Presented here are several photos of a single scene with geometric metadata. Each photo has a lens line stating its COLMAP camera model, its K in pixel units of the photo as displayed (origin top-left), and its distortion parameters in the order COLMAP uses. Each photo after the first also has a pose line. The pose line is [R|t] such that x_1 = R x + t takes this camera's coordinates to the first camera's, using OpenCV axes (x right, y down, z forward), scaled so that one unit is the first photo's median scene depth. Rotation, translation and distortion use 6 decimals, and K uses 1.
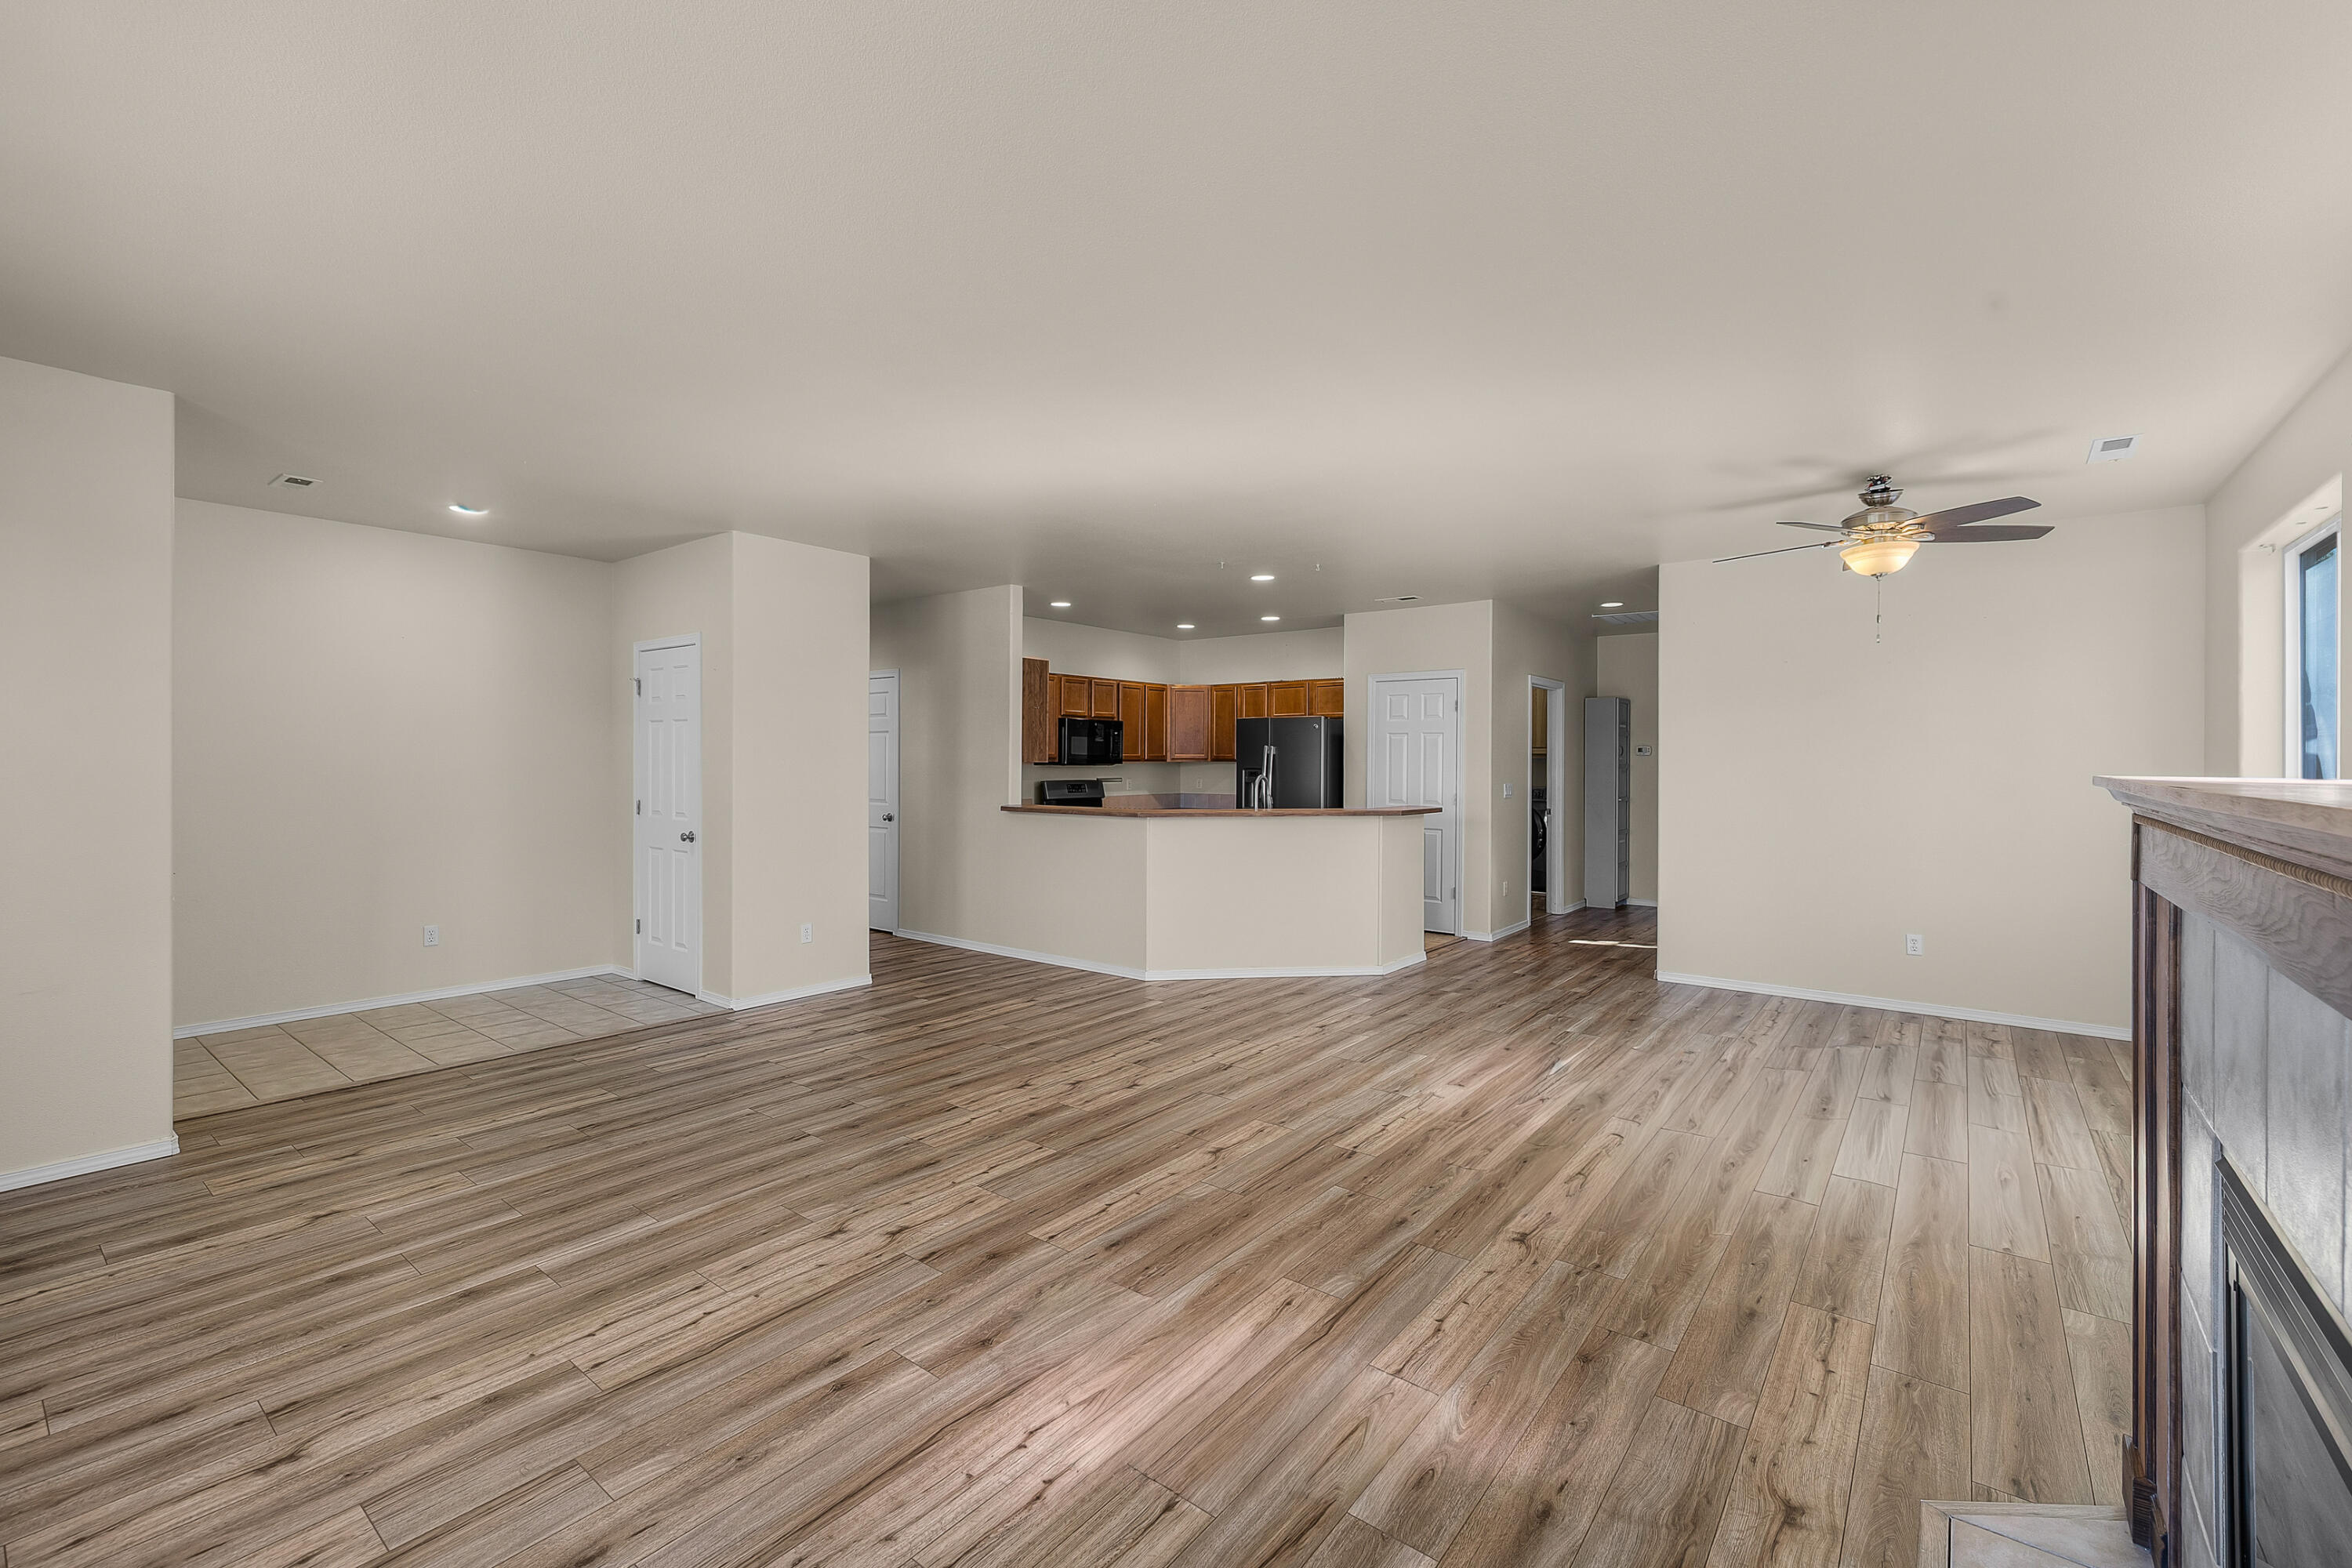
lens RADIAL K [[993.7, 0, 1138.2], [0, 993.7, 755.8], [0, 0, 1]] dist [0.003302, -0.000403]
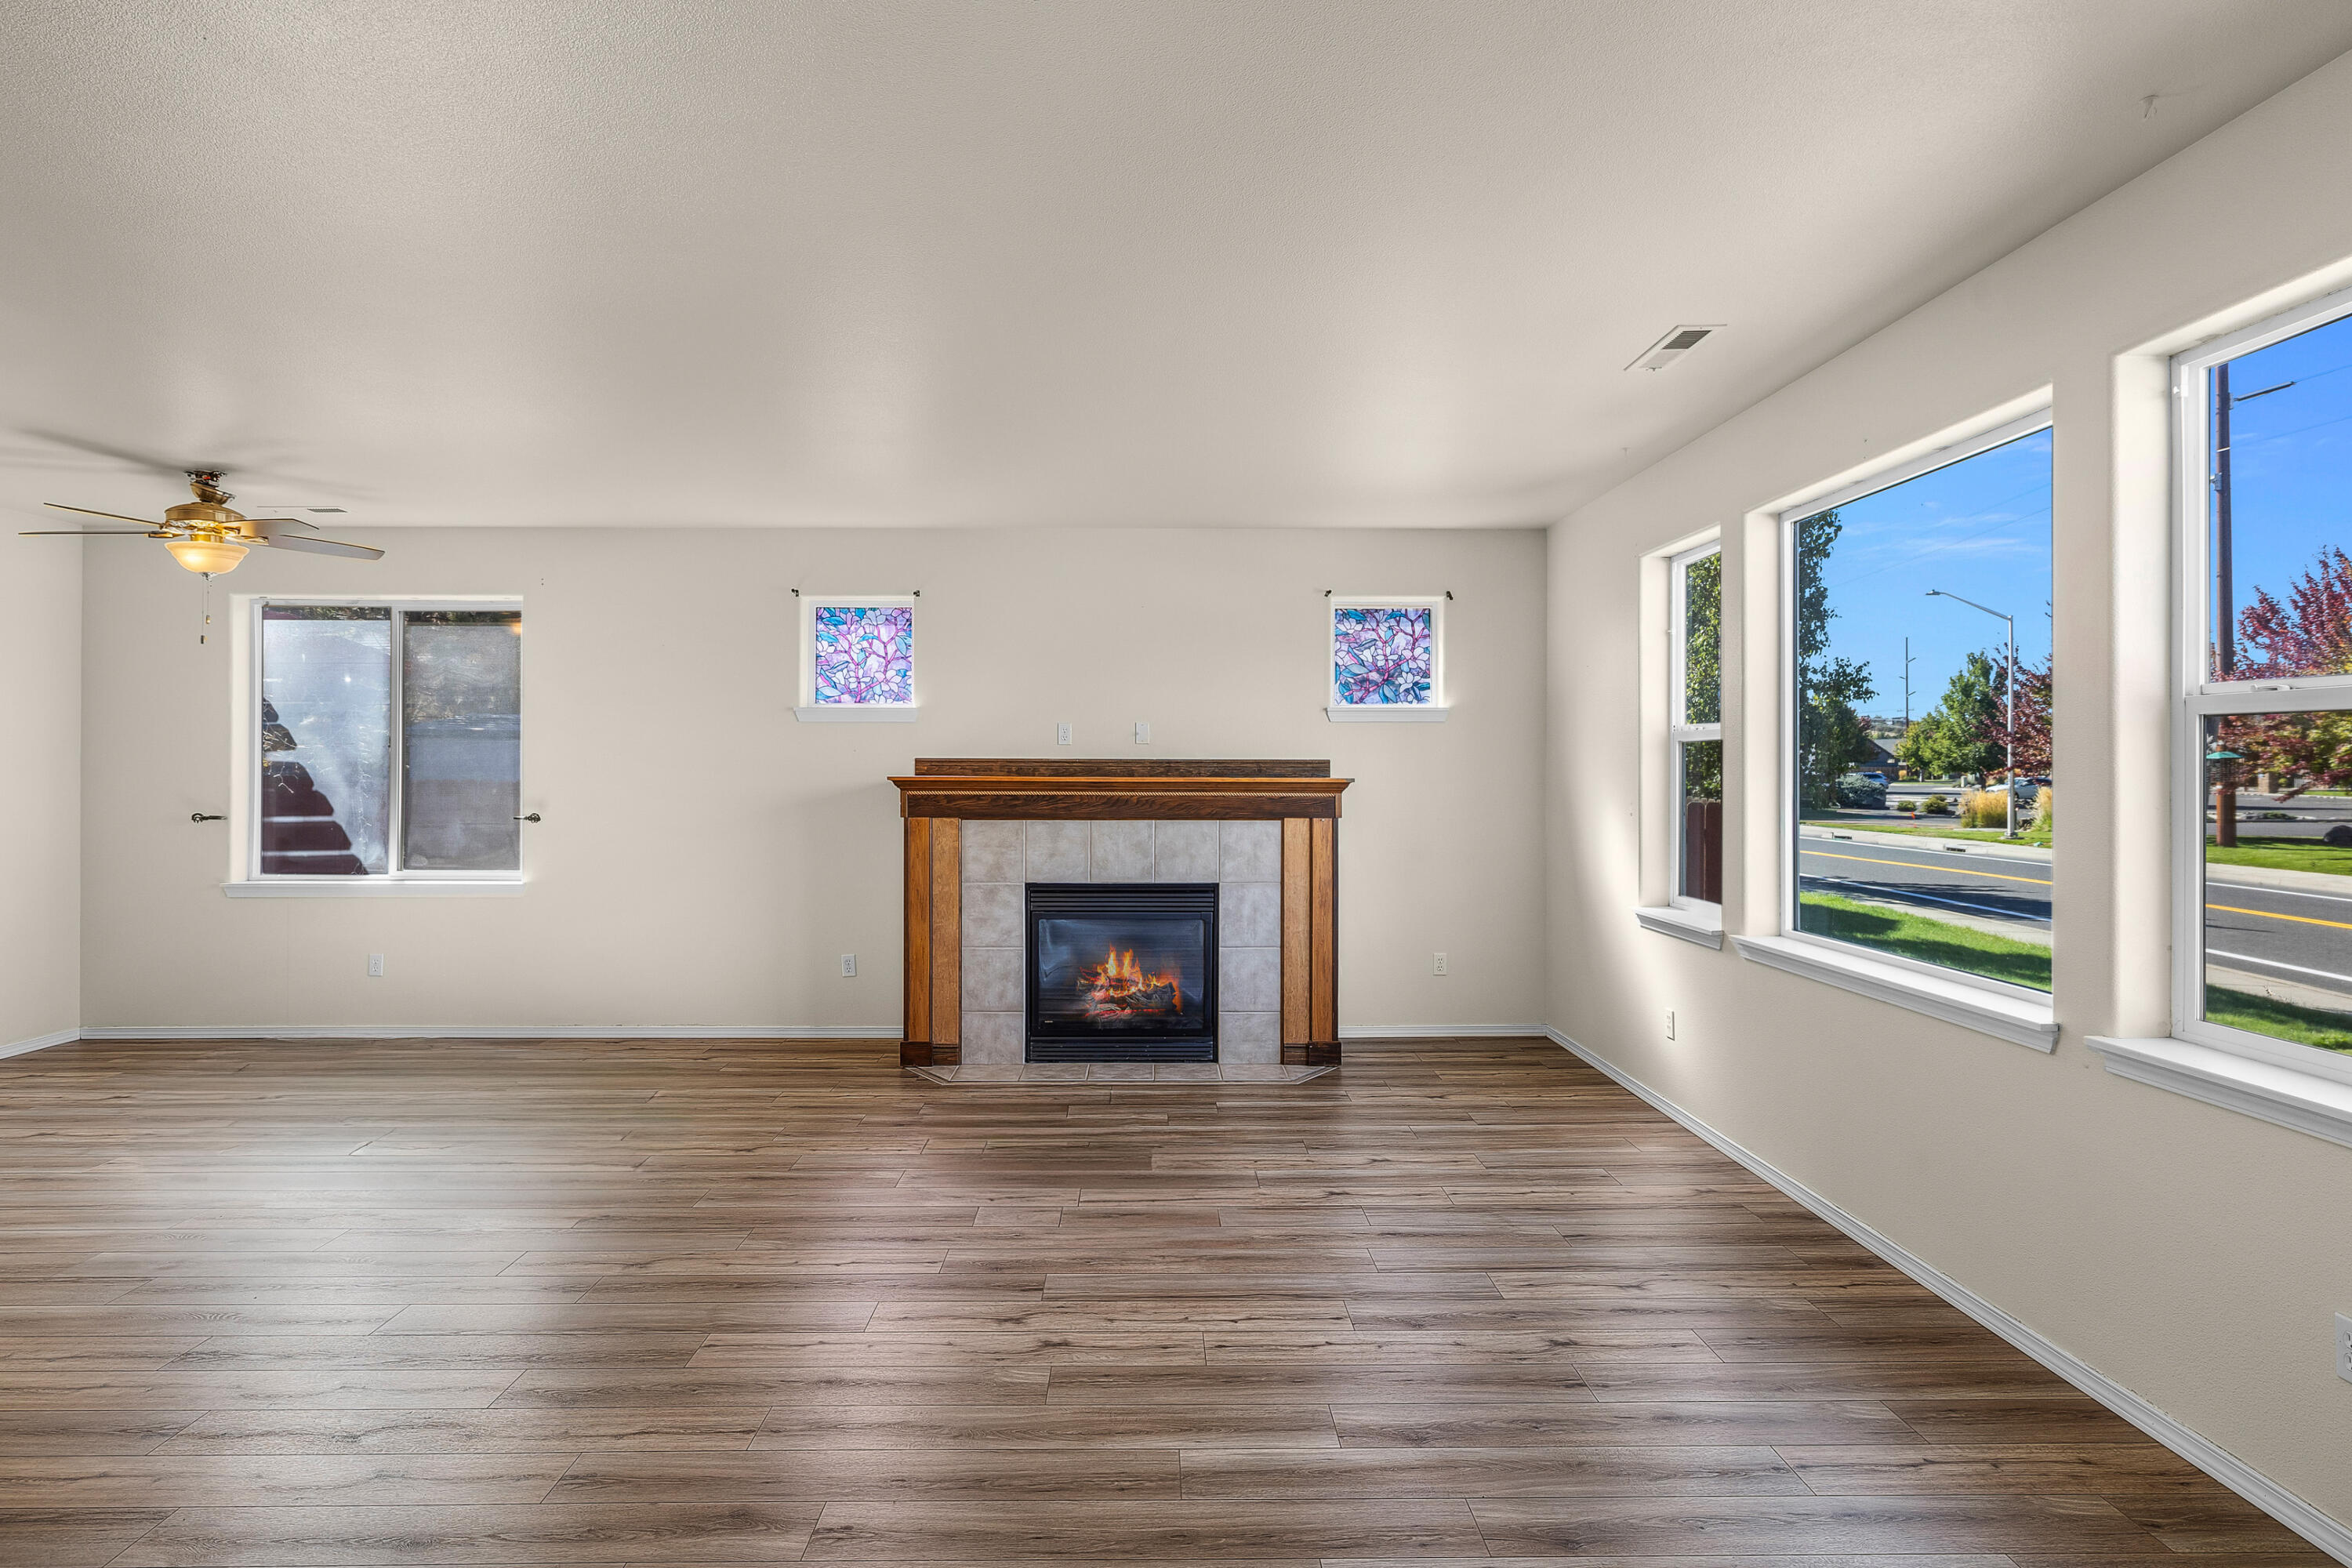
lens RADIAL K [[1257.3, 0, 1175.2], [0, 1257.3, 773.5], [0, 0, 1]] dist [-0.003466, -0.000224]
pose [[-0.652820, -0.008490, 0.757465, -0.836924], [-0.009974, 0.999947, 0.002611, -0.001721], [-0.757447, -0.005850, -0.652870, 1.160022]]
